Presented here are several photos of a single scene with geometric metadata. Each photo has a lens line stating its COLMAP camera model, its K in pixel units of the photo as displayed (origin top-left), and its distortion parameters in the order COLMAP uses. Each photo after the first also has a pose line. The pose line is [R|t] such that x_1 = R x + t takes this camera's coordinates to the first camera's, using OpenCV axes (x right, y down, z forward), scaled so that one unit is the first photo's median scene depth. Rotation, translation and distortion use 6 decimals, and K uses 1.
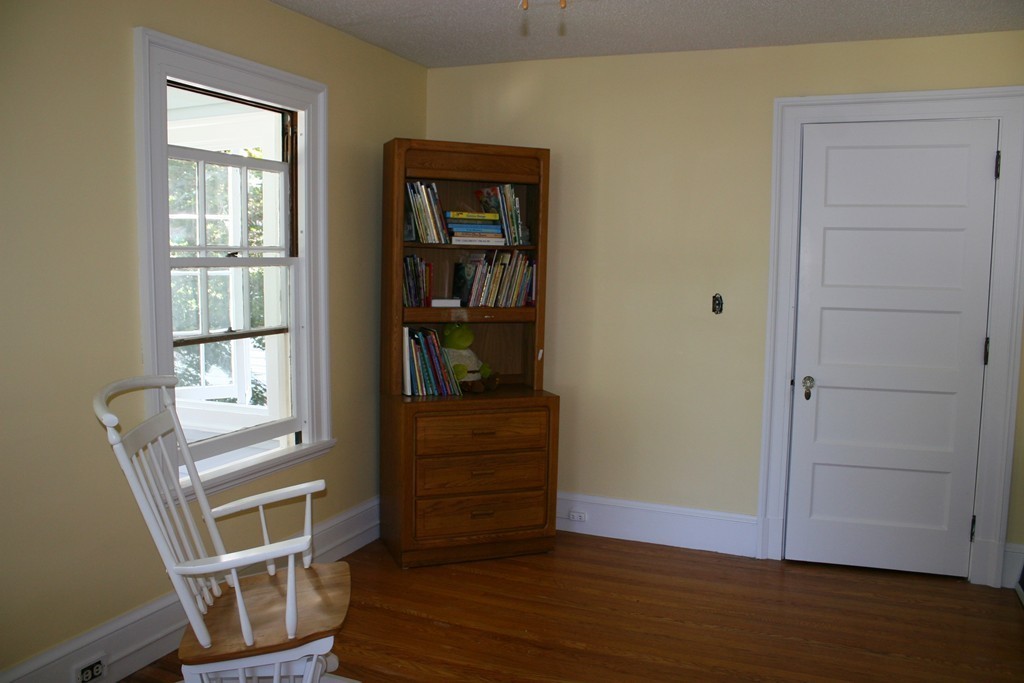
lens RADIAL K [[832.3, 0, 512.0], [0, 832.3, 341.5], [0, 0, 1]] dist [-0.105919, 0.013326]
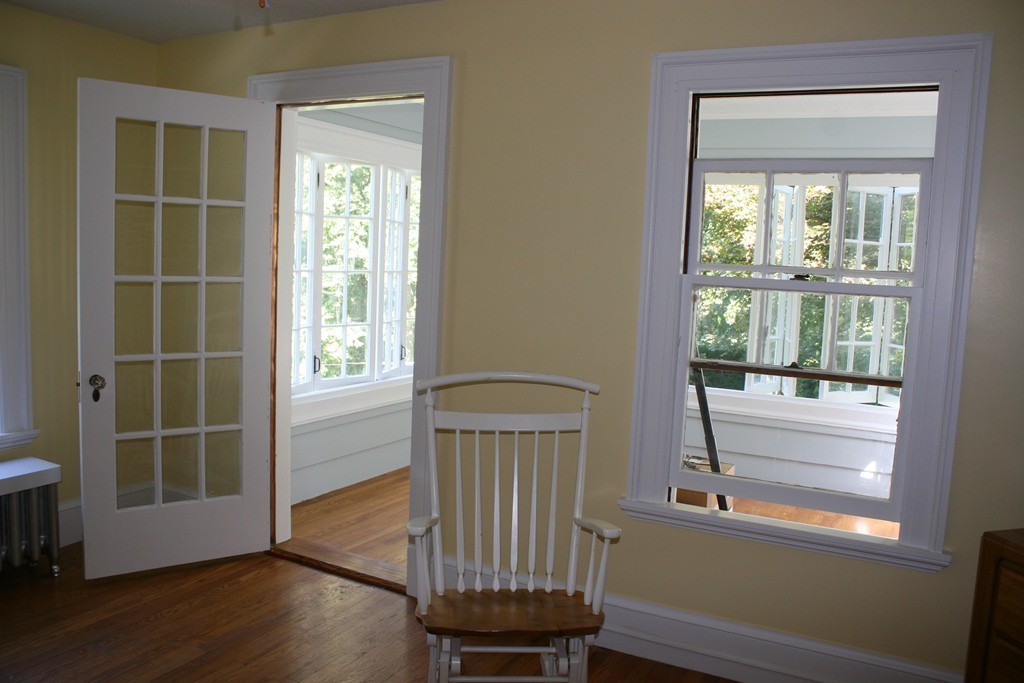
lens RADIAL K [[832.3, 0, 512.0], [0, 832.3, 341.5], [0, 0, 1]] dist [-0.105919, 0.013326]
pose [[-0.089716, 0.083191, -0.992487, 0.500037], [-0.135841, 0.986171, 0.094941, -0.076413], [0.986660, 0.143338, -0.077175, 0.747528]]
